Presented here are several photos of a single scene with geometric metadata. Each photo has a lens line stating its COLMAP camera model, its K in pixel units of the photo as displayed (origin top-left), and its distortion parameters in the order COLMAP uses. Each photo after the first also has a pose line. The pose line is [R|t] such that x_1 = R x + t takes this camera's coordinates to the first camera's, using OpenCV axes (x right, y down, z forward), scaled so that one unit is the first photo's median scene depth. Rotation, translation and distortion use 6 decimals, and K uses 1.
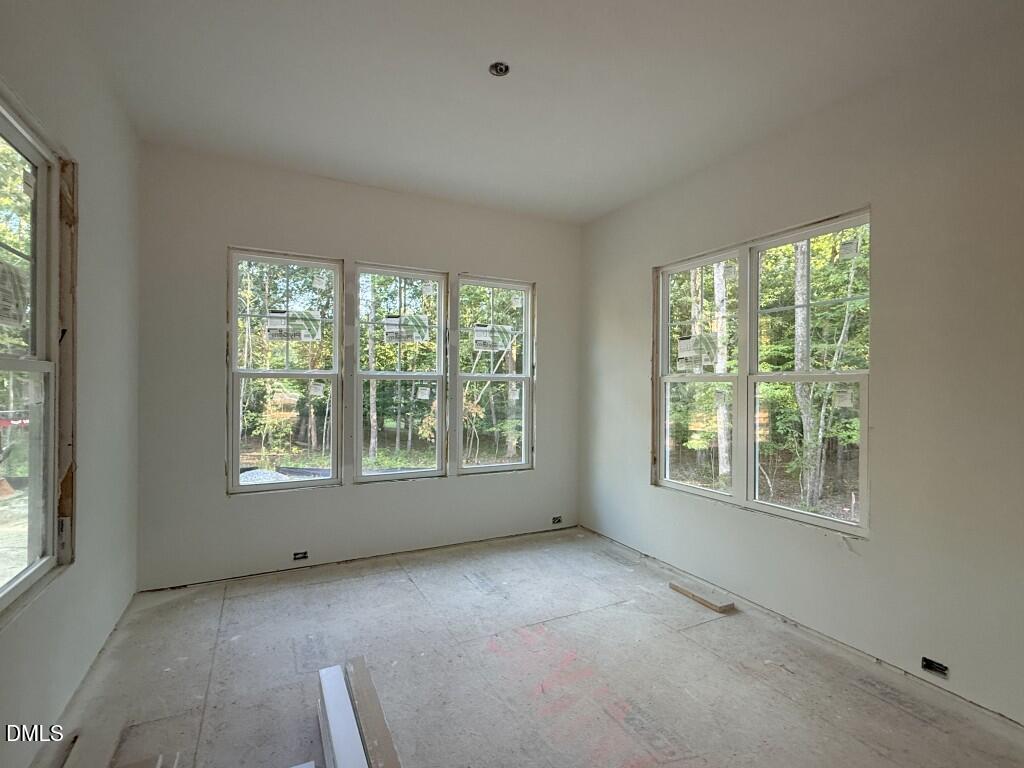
lens RADIAL K [[475.3, 0, 505.6], [0, 475.3, 387.0], [0, 0, 1]] dist [-0.000046, -0.000752]
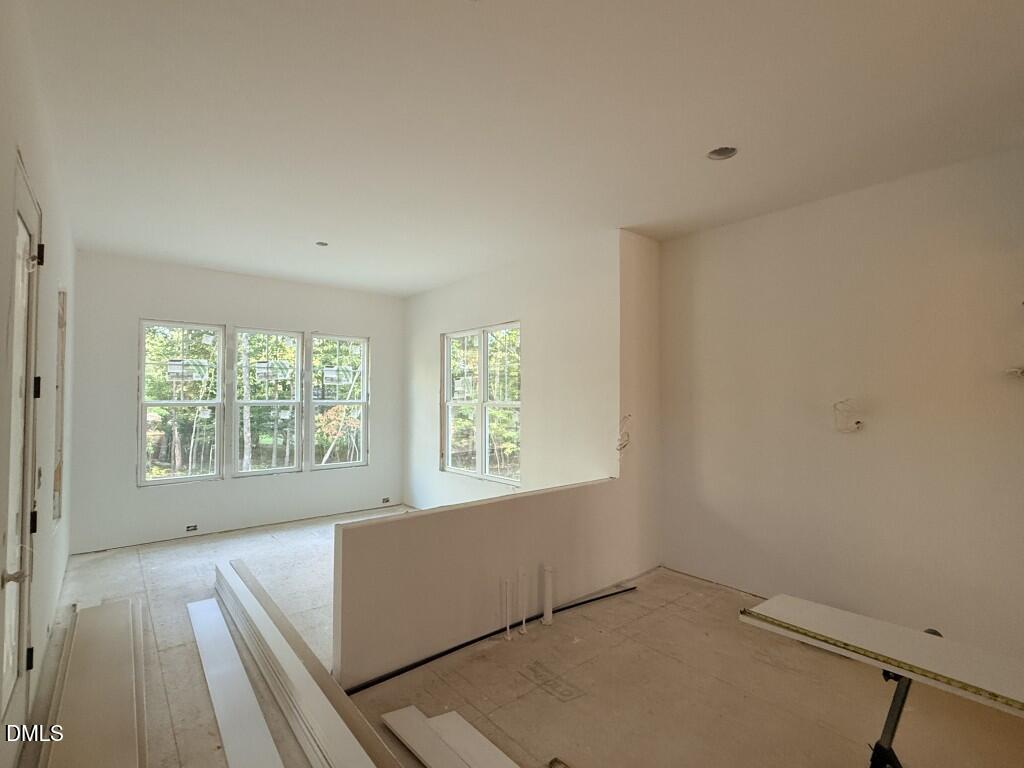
lens RADIAL K [[475.3, 0, 505.6], [0, 475.3, 387.0], [0, 0, 1]] dist [-0.000046, -0.000752]
pose [[0.974467, -0.001584, 0.224523, 0.159791], [0.007306, 0.999669, -0.024657, -0.030906], [-0.224410, 0.025668, 0.974157, -0.575410]]
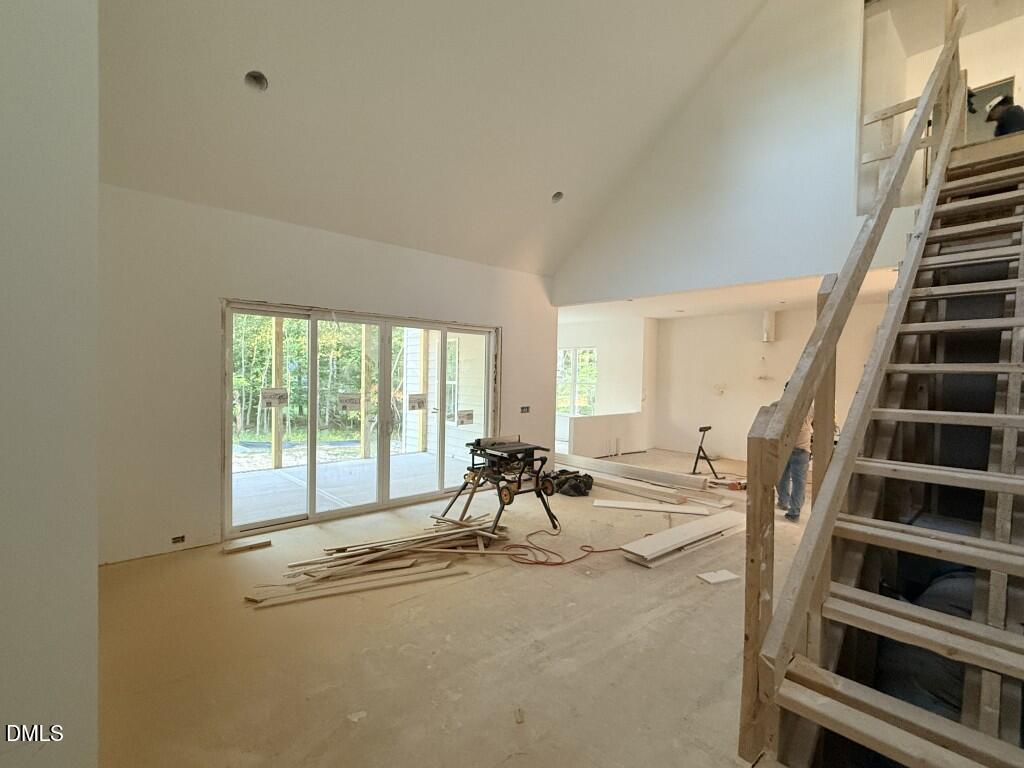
lens RADIAL K [[481.0, 0, 512.0], [0, 481.0, 384.0], [0, 0, 1]] dist [-0.000222, 0.001153]
pose [[0.962762, 0.005266, 0.270300, -0.780708], [-0.012001, 0.999657, 0.023269, -0.071918], [-0.270085, -0.025646, 0.962495, -1.997839]]
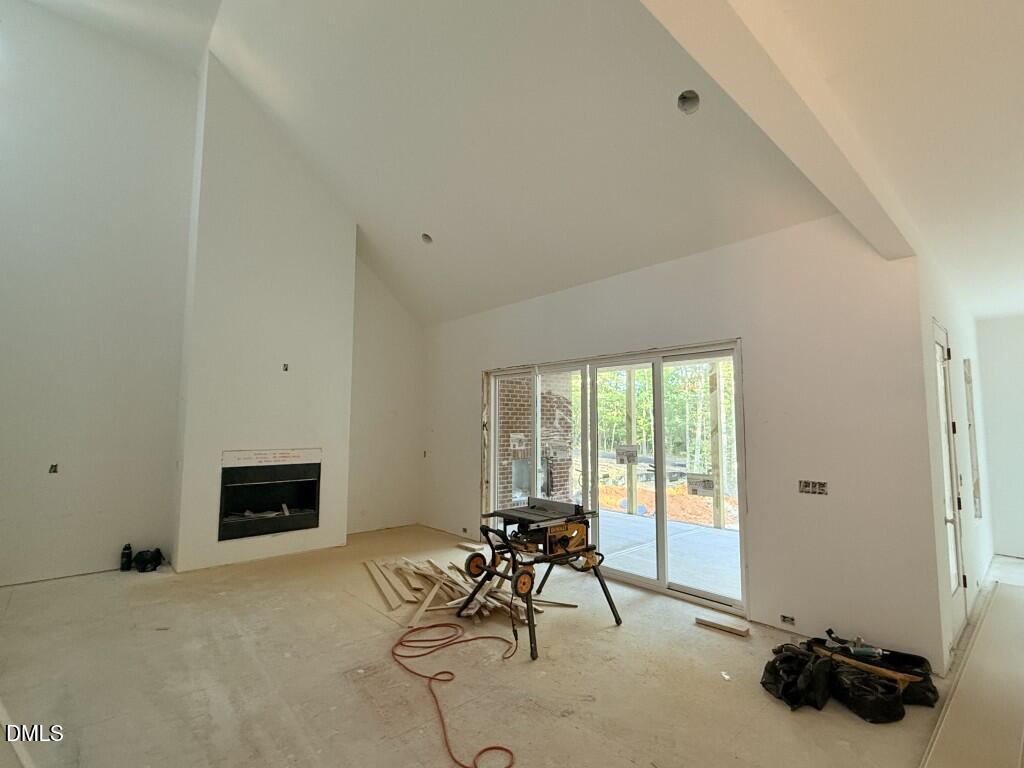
lens RADIAL K [[481.0, 0, 512.0], [0, 481.0, 384.0], [0, 0, 1]] dist [-0.000222, 0.001153]
pose [[0.264429, -0.088543, -0.960332, 0.479992], [-0.005502, 0.995622, -0.093312, -0.040402], [0.964389, 0.029958, 0.262784, -1.068631]]
